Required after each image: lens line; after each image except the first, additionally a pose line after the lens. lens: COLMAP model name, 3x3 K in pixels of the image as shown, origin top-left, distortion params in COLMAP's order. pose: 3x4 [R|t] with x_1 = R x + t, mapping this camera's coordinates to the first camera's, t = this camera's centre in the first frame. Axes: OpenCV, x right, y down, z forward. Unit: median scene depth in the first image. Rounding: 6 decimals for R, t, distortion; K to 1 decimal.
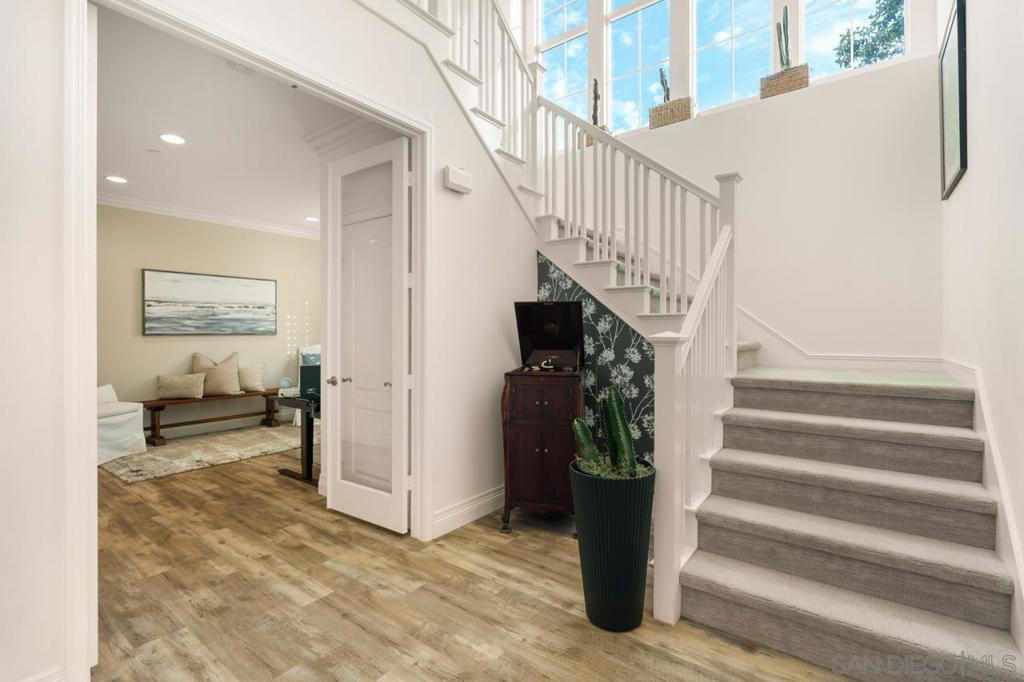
lens RADIAL K [[465.8, 0, 507.7], [0, 465.8, 337.7], [0, 0, 1]] dist [-0.009237, 0.000236]
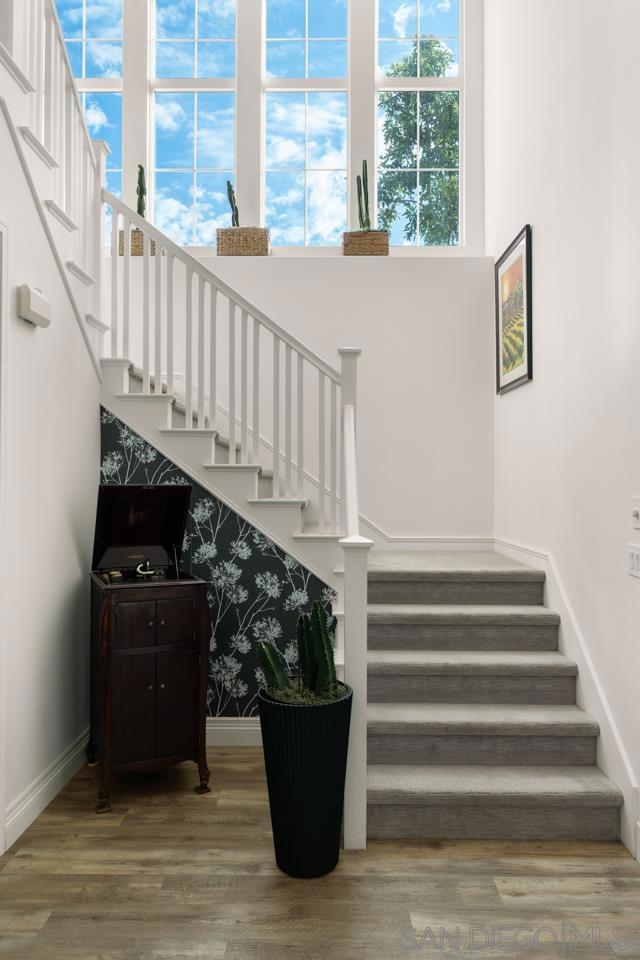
lens RADIAL K [[683.4, 0, 322.0], [0, 683.4, 482.9], [0, 0, 1]] dist [-0.007004, 0.002778]
pose [[0.797436, 0.006955, 0.603363, -0.583894], [0.001817, 0.999901, -0.013928, -0.107563], [-0.603401, 0.012204, 0.797345, -0.059245]]
